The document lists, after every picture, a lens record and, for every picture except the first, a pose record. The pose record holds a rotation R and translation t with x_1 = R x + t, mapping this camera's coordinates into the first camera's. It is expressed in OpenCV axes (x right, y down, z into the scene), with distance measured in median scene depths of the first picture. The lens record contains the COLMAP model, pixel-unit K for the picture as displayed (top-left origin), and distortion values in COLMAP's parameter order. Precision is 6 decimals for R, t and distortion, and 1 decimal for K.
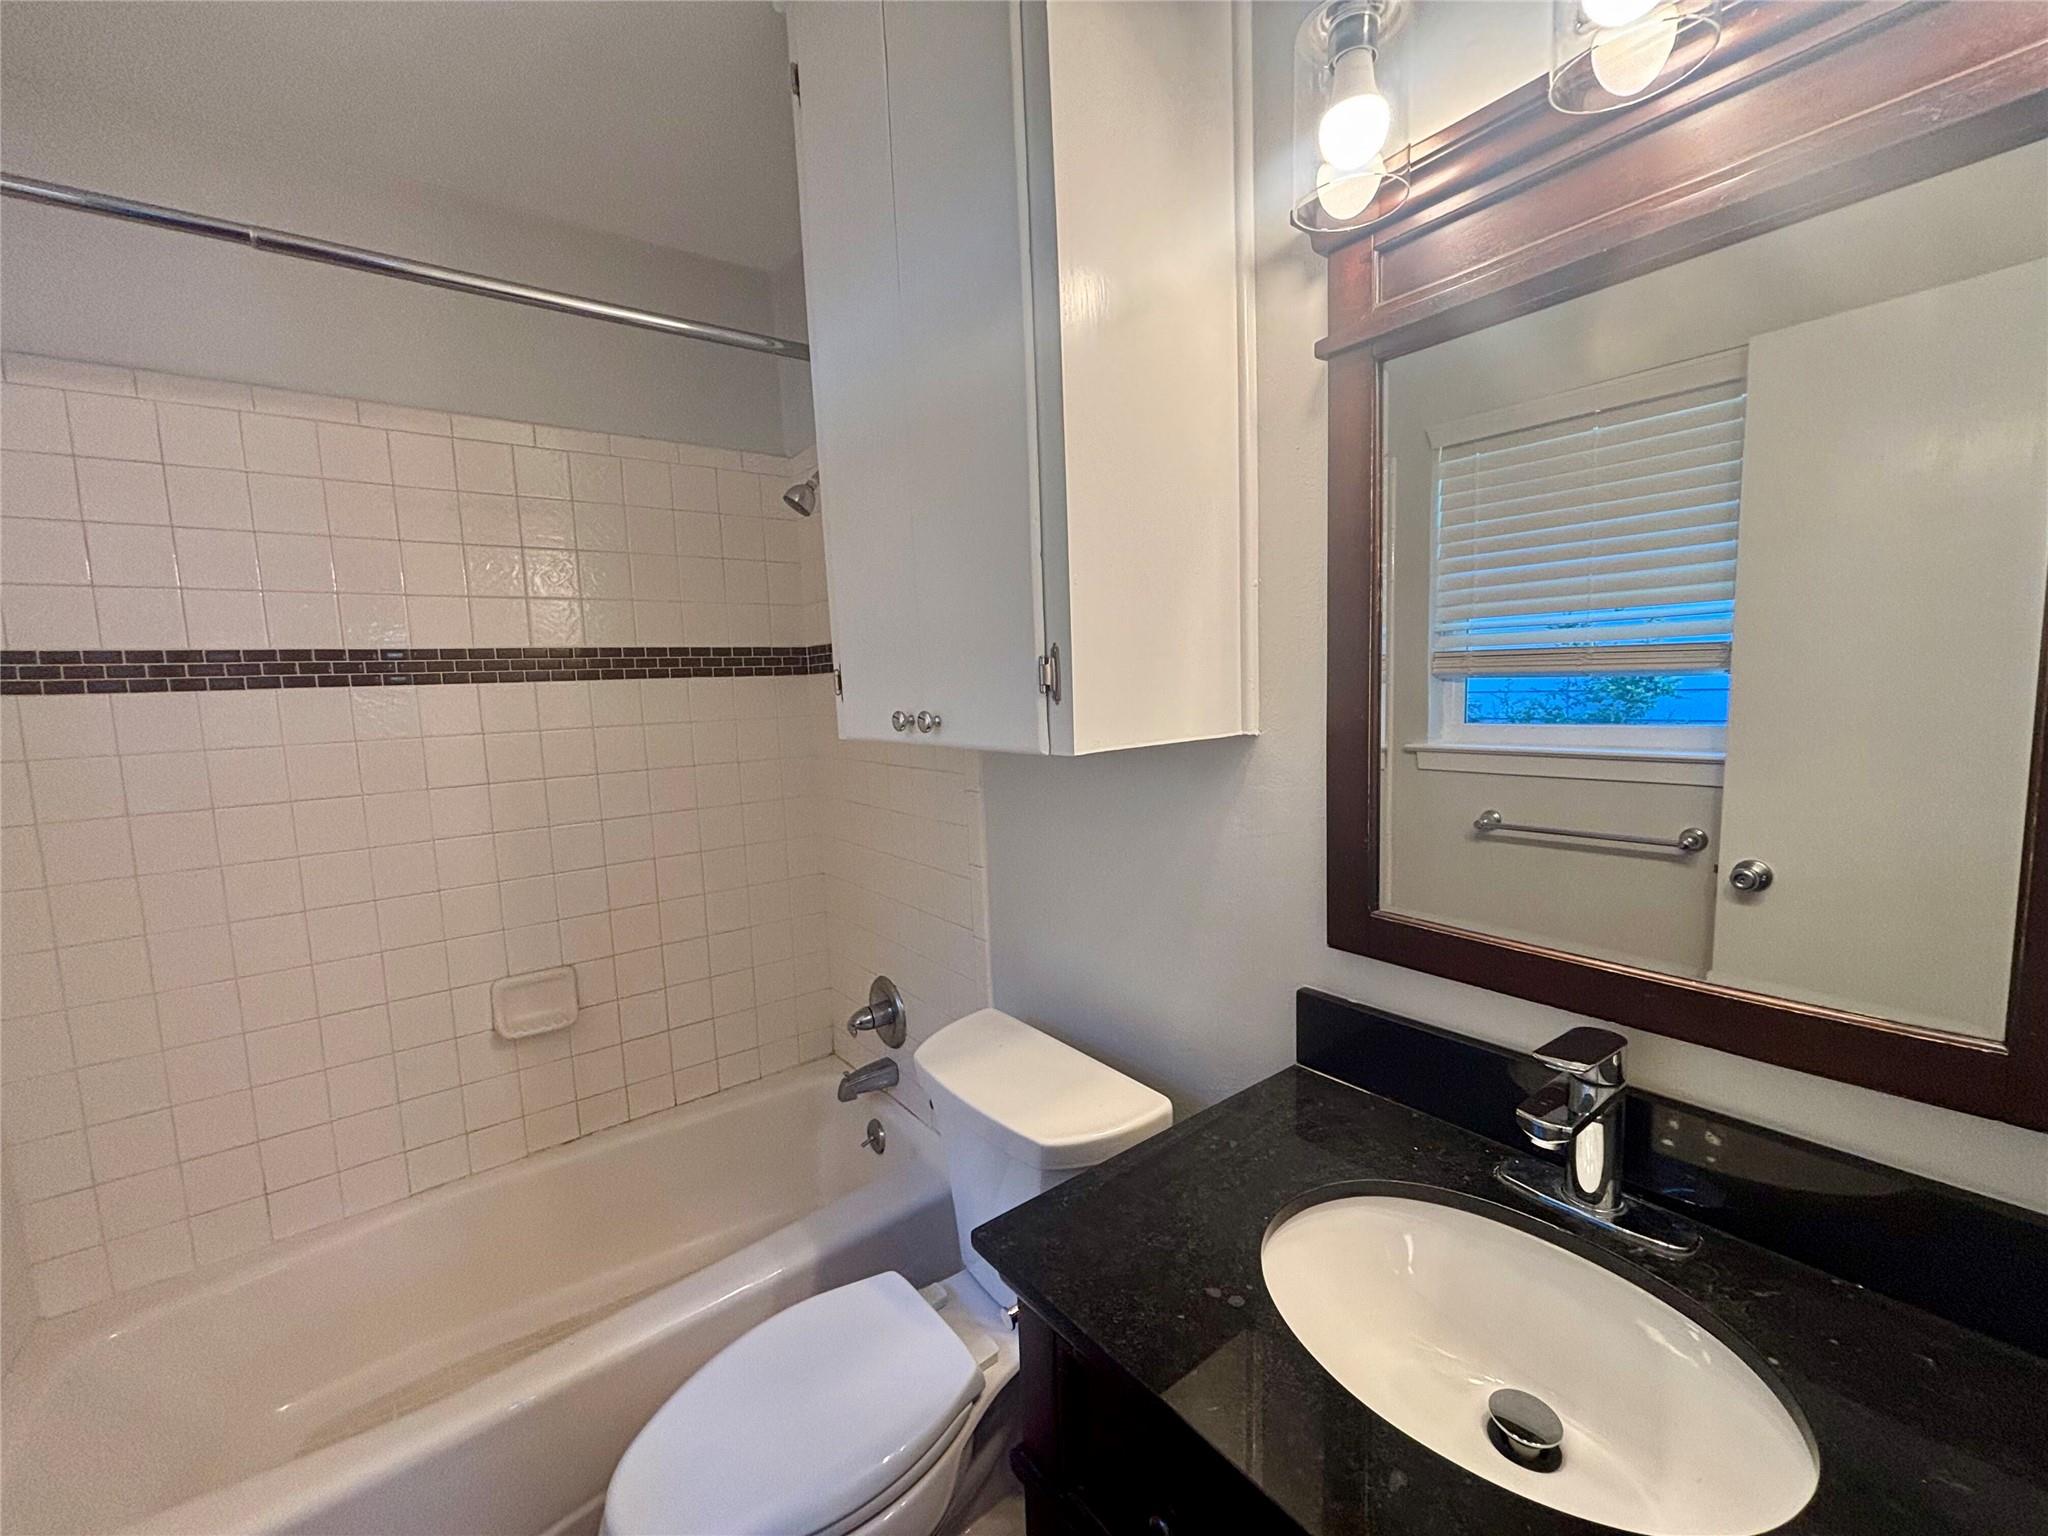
lens RADIAL K [[832.5, 0, 1024.6], [0, 832.5, 770.8], [0, 0, 1]] dist [-0.008388, 0.002581]
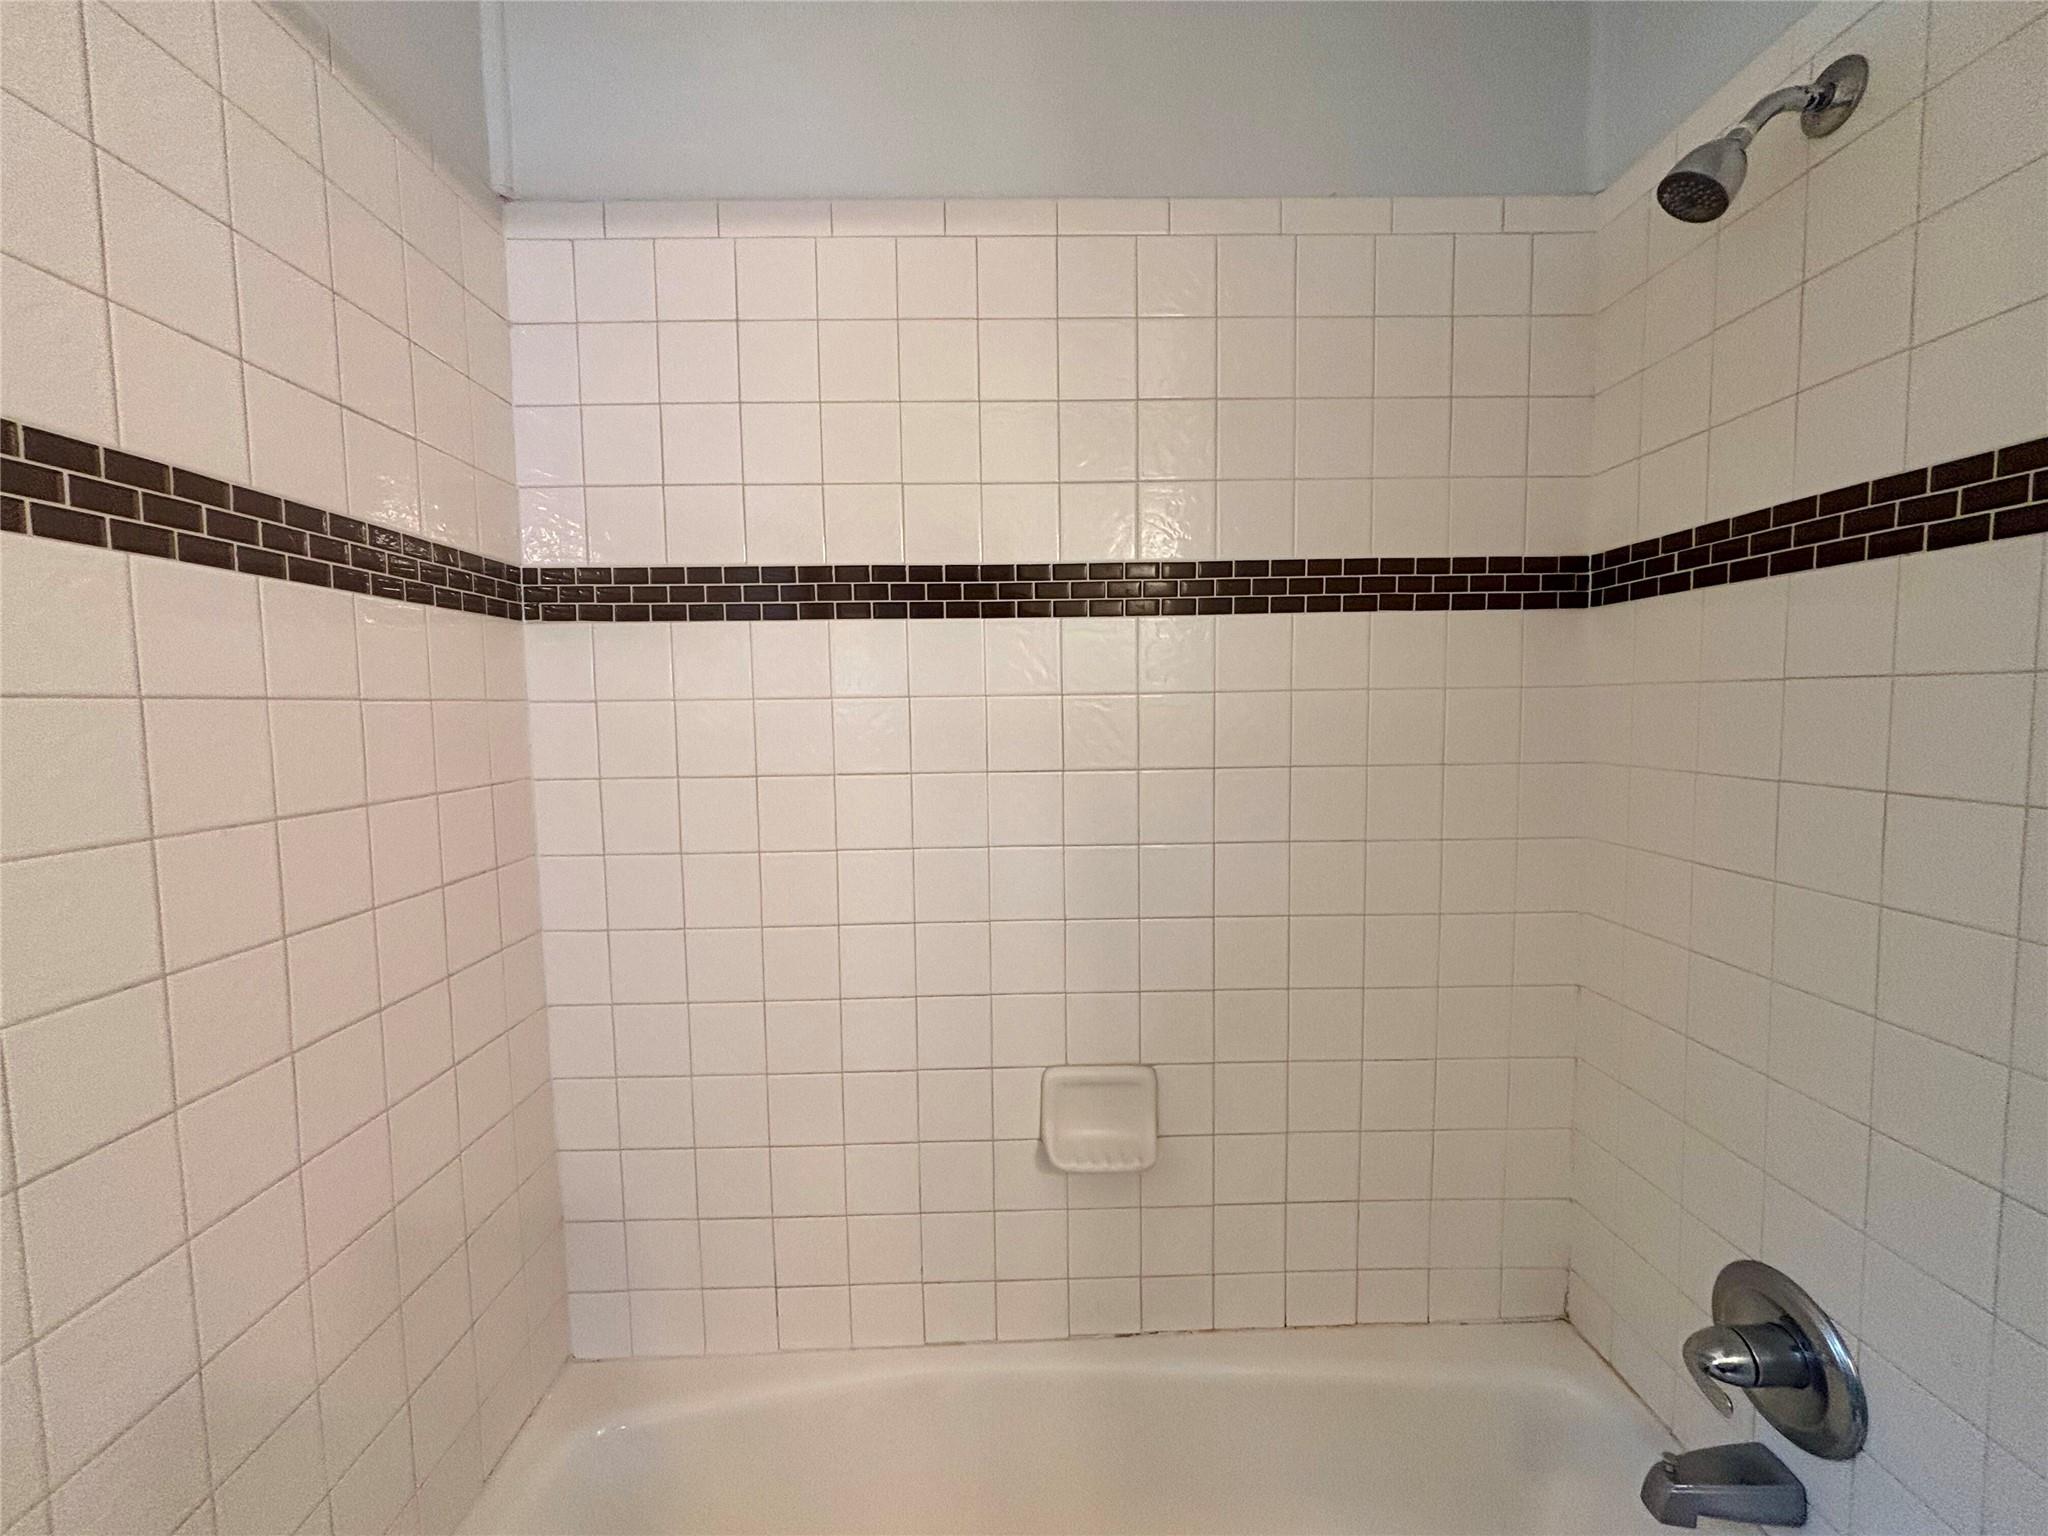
lens RADIAL K [[832.5, 0, 1017.6], [0, 832.5, 754.3], [0, 0, 1]] dist [-0.008388, 0.002581]
pose [[0.803152, 0.060073, -0.592737, -0.403726], [-0.078267, 0.996920, -0.005015, 0.013343], [0.590610, 0.050420, 0.805380, 0.631826]]
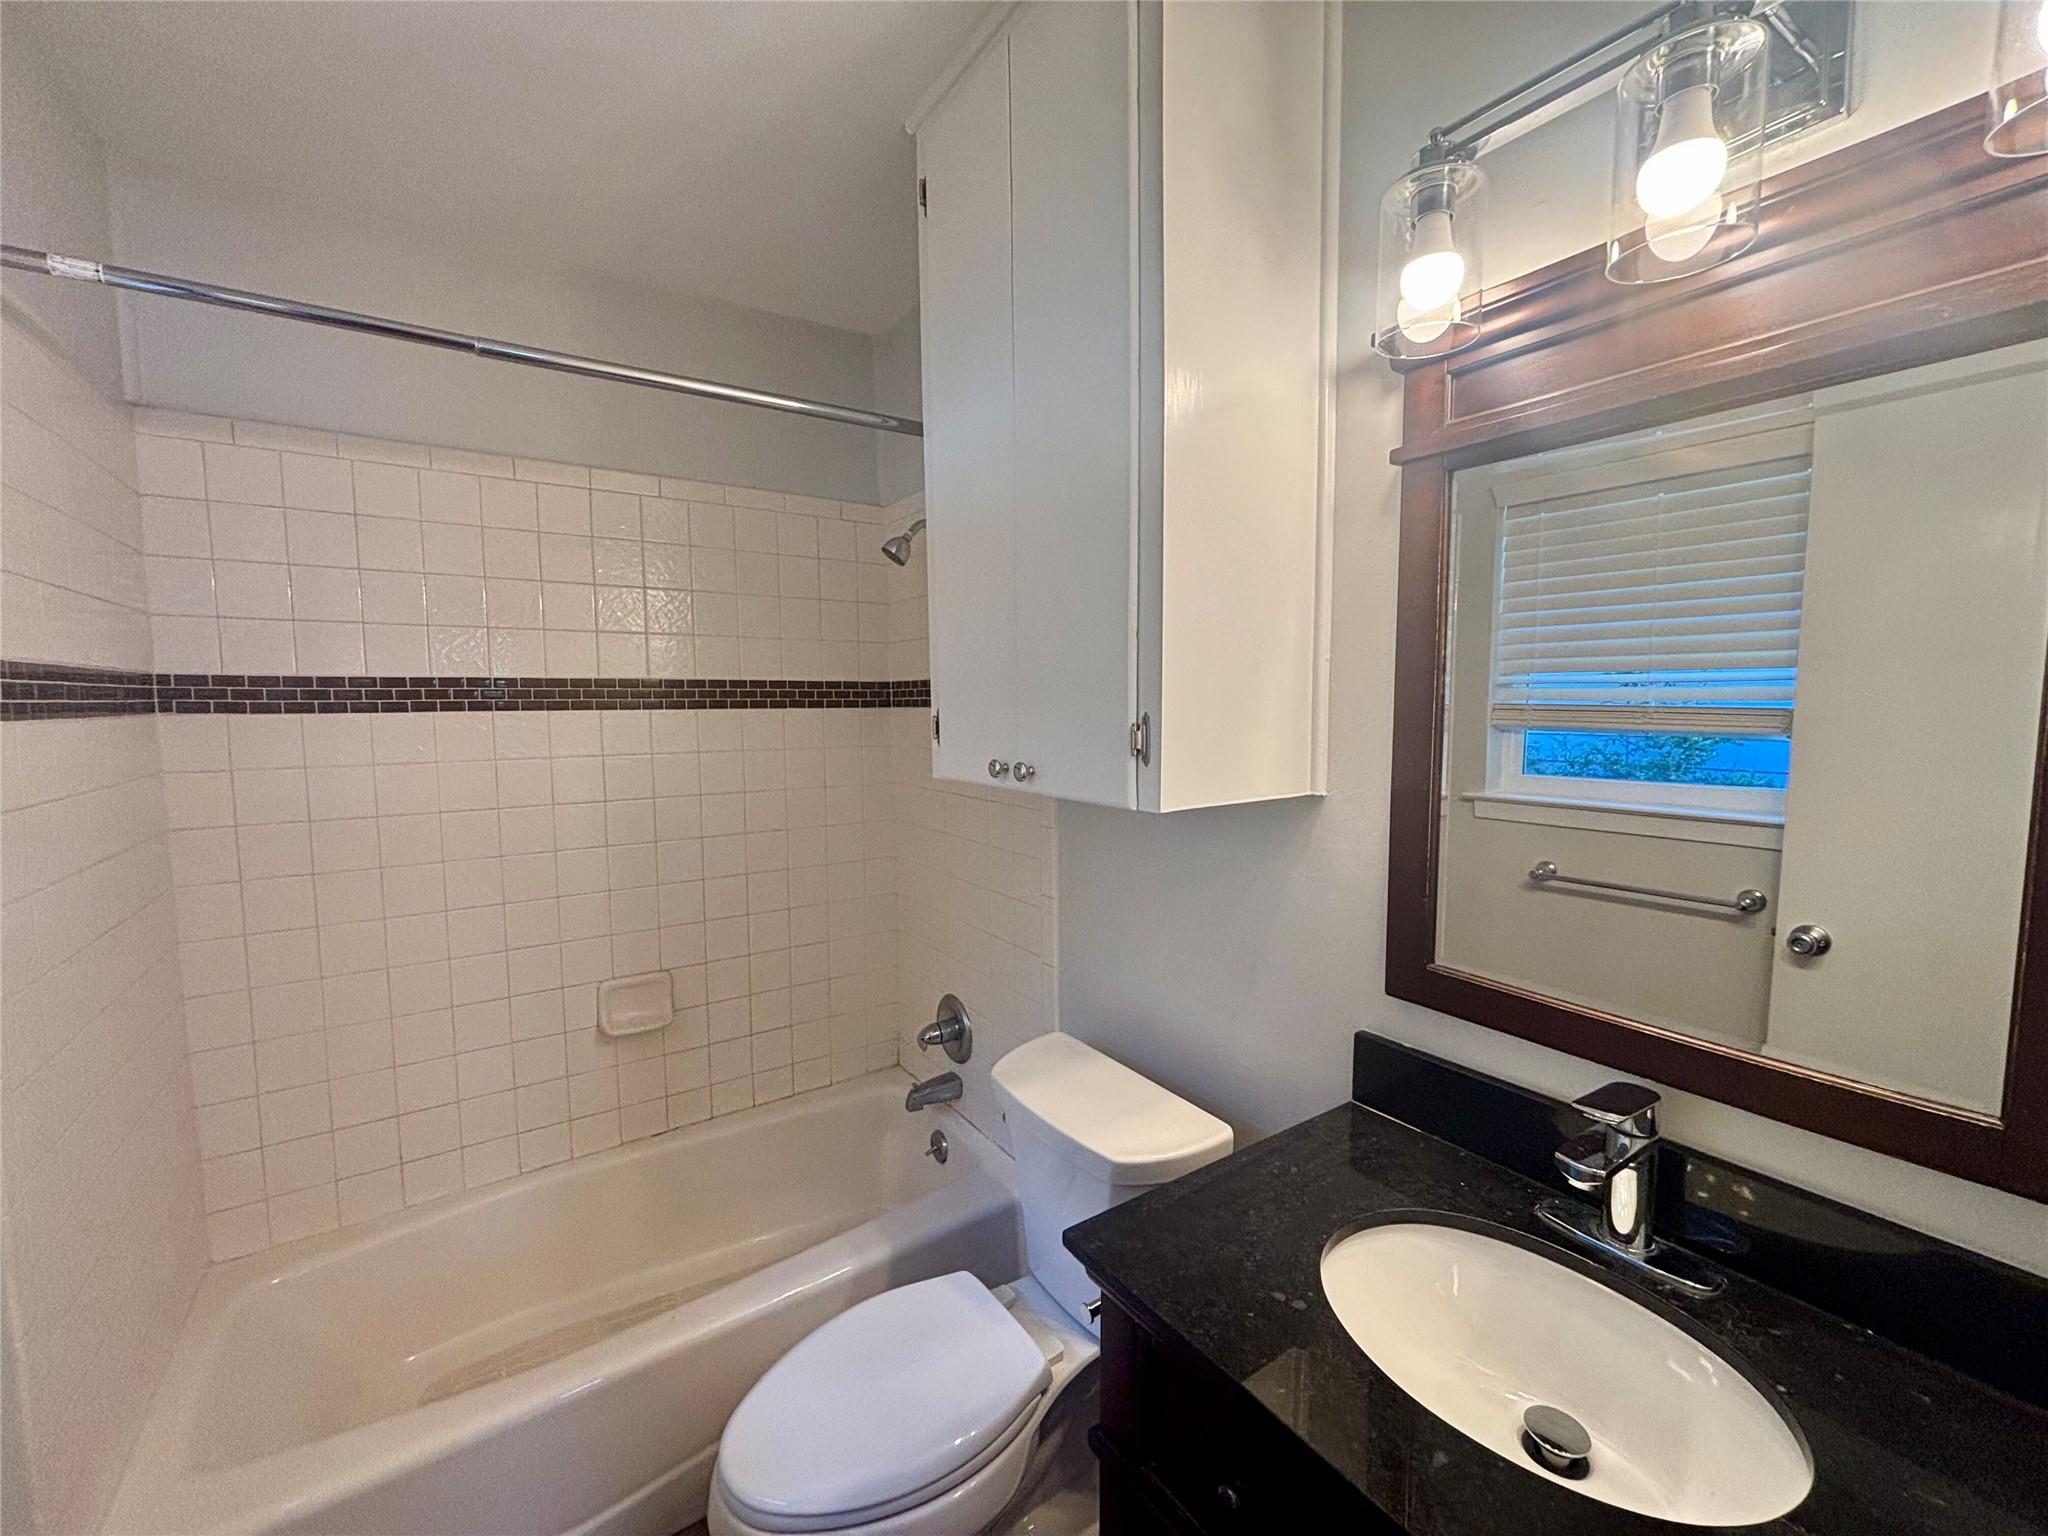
lens RADIAL K [[832.5, 0, 1024.9], [0, 832.5, 771.2], [0, 0, 1]] dist [-0.008388, 0.002581]
pose [[0.997819, 0.036926, -0.054716, -0.047192], [-0.038047, 0.999084, -0.019580, -0.033580], [0.053943, 0.021619, 0.998310, -0.097899]]
